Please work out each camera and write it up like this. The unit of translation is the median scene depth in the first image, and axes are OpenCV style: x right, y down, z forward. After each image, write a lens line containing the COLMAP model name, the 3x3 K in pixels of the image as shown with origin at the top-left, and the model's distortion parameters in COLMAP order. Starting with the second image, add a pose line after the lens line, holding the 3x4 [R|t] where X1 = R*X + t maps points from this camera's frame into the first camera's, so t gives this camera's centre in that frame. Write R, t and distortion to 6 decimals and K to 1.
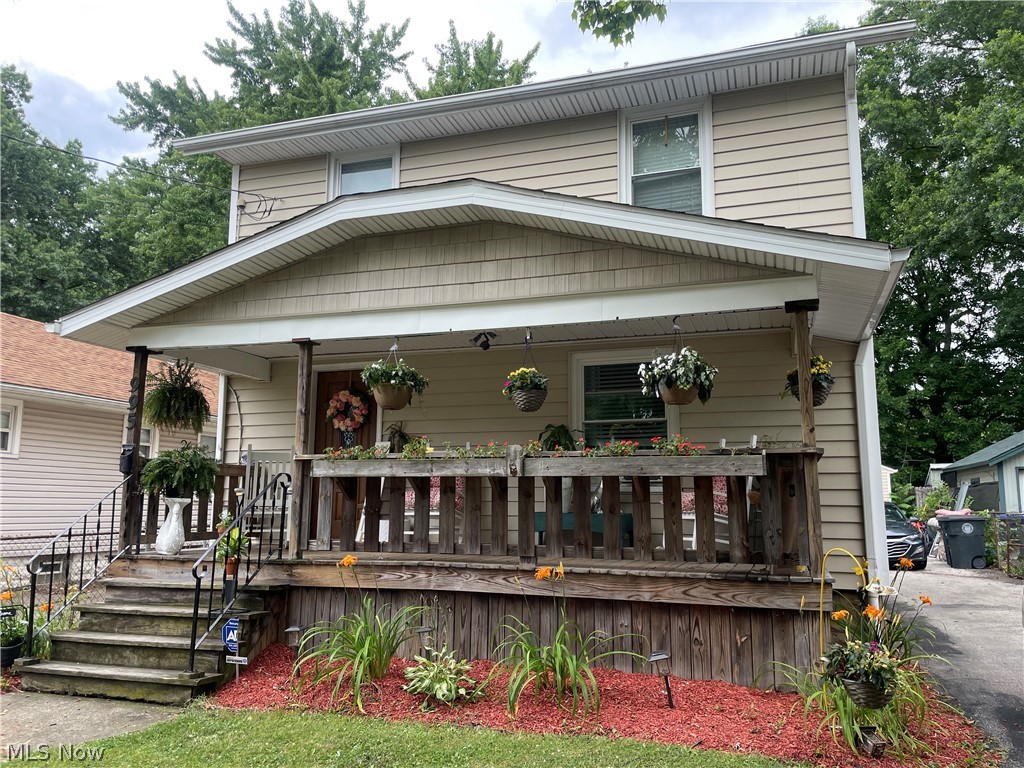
lens RADIAL K [[781.9, 0, 512.0], [0, 781.9, 384.0], [0, 0, 1]] dist [0.079434, -0.119802]
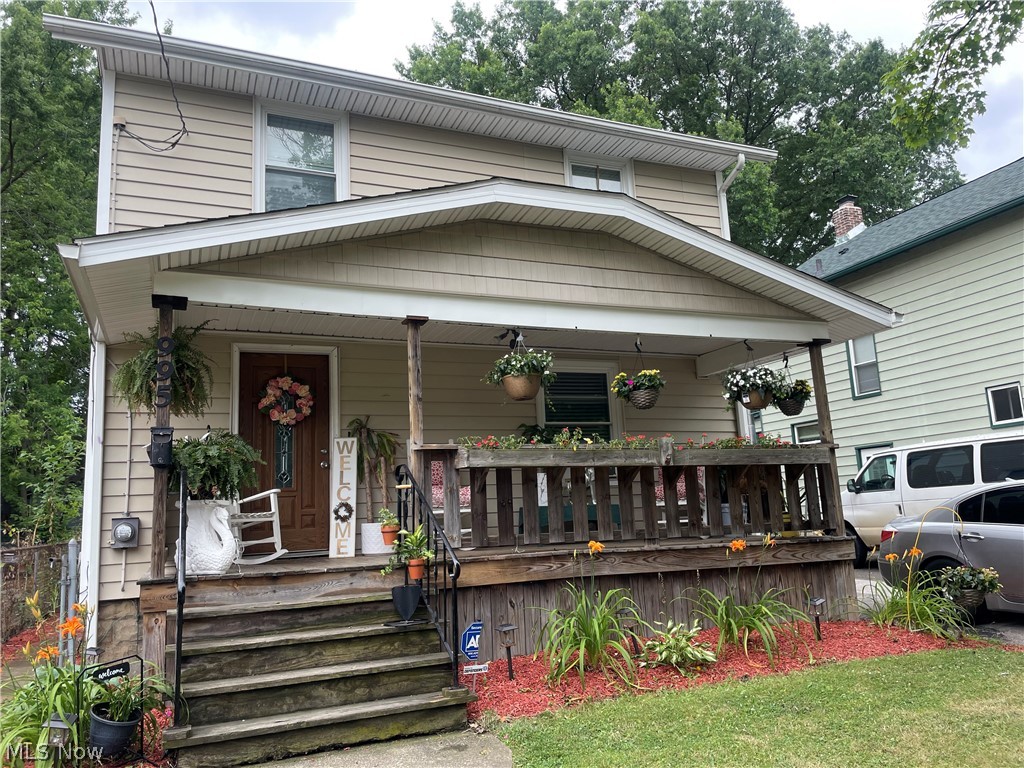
lens RADIAL K [[781.9, 0, 512.0], [0, 781.9, 384.0], [0, 0, 1]] dist [0.079434, -0.119802]
pose [[0.750978, 0.072887, 0.656292, -0.836528], [-0.054543, 0.997340, -0.048351, 0.062429], [-0.658071, 0.000514, 0.752956, 0.275035]]
